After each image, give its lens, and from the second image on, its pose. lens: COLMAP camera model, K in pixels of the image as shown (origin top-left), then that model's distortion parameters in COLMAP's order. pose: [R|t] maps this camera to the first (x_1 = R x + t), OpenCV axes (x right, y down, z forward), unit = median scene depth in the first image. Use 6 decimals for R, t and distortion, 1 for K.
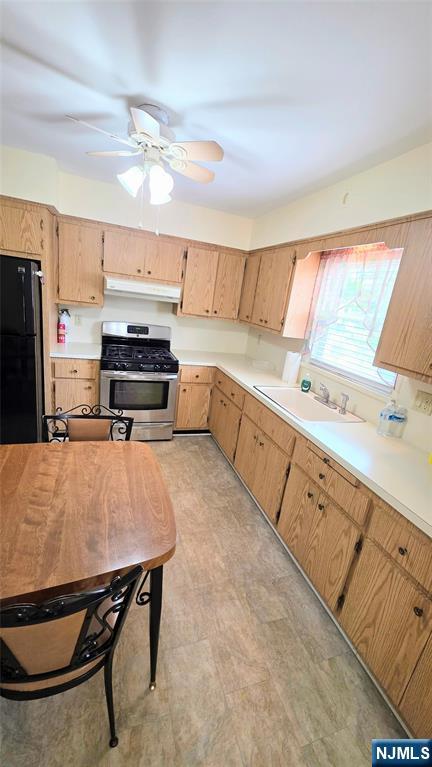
lens RADIAL K [[302.9, 0, 218.6], [0, 302.9, 382.1], [0, 0, 1]] dist [0.004188, 0.000049]
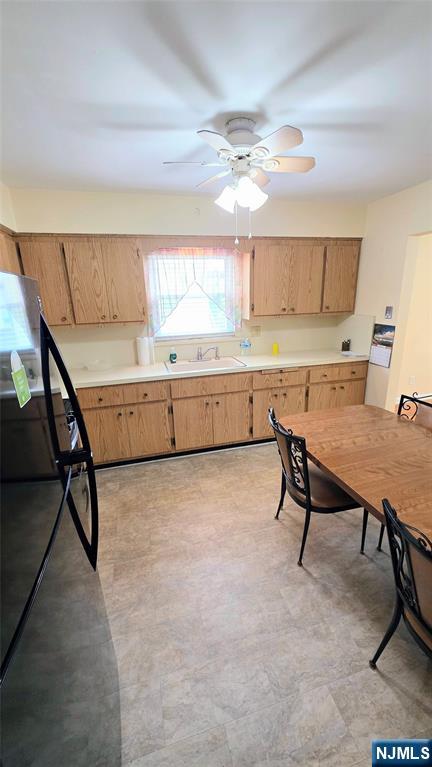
lens RADIAL K [[302.9, 0, 218.5], [0, 302.9, 382.7], [0, 0, 1]] dist [0.004188, 0.000049]
pose [[0.073796, -0.411094, 0.908601, -1.395301], [0.308148, 0.875901, 0.371271, -0.489921], [-0.948472, 0.252585, 0.191316, 1.012365]]
